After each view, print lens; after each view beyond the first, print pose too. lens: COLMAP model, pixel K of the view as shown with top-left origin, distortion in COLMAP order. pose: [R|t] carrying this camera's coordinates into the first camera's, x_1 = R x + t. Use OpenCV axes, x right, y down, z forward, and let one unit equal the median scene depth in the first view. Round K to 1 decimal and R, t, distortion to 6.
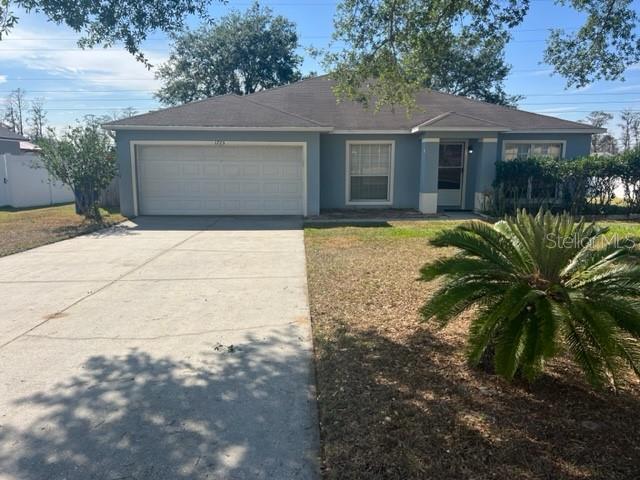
lens RADIAL K [[483.0, 0, 320.6], [0, 483.0, 241.4], [0, 0, 1]] dist [0.040349, -0.040971]
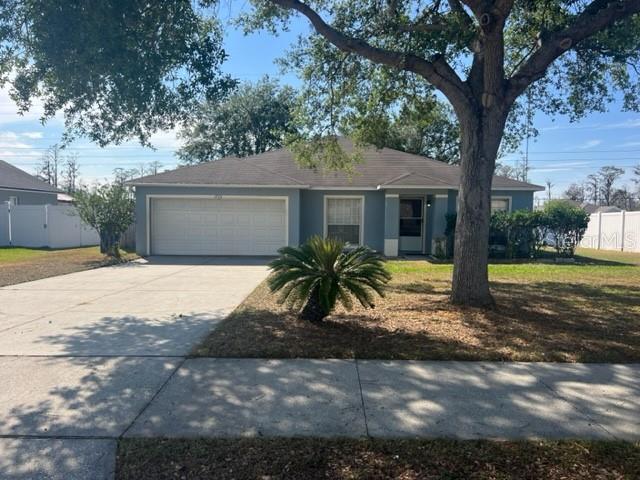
lens RADIAL K [[483.0, 0, 315.0], [0, 483.0, 241.6], [0, 0, 1]] dist [0.040349, -0.040971]
pose [[0.998665, 0.011144, -0.050437, 0.100466], [-0.016329, 0.994485, -0.103595, 0.033293], [0.049005, 0.104281, 0.993340, -0.196352]]
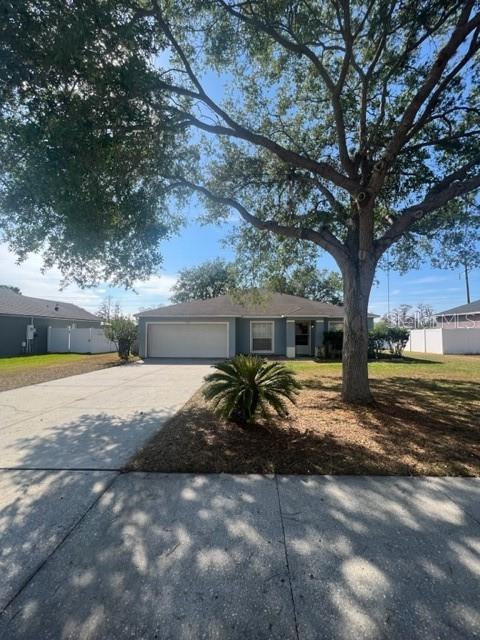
lens RADIAL K [[259.1, 0, 241.7], [0, 259.1, 318.1], [0, 0, 1]] dist [-0.009957, 0.000231]
pose [[0.997637, -0.002877, -0.068640, 0.100910], [-0.011469, 0.978127, -0.207694, 0.006424], [0.067736, 0.207991, 0.975783, -0.074705]]
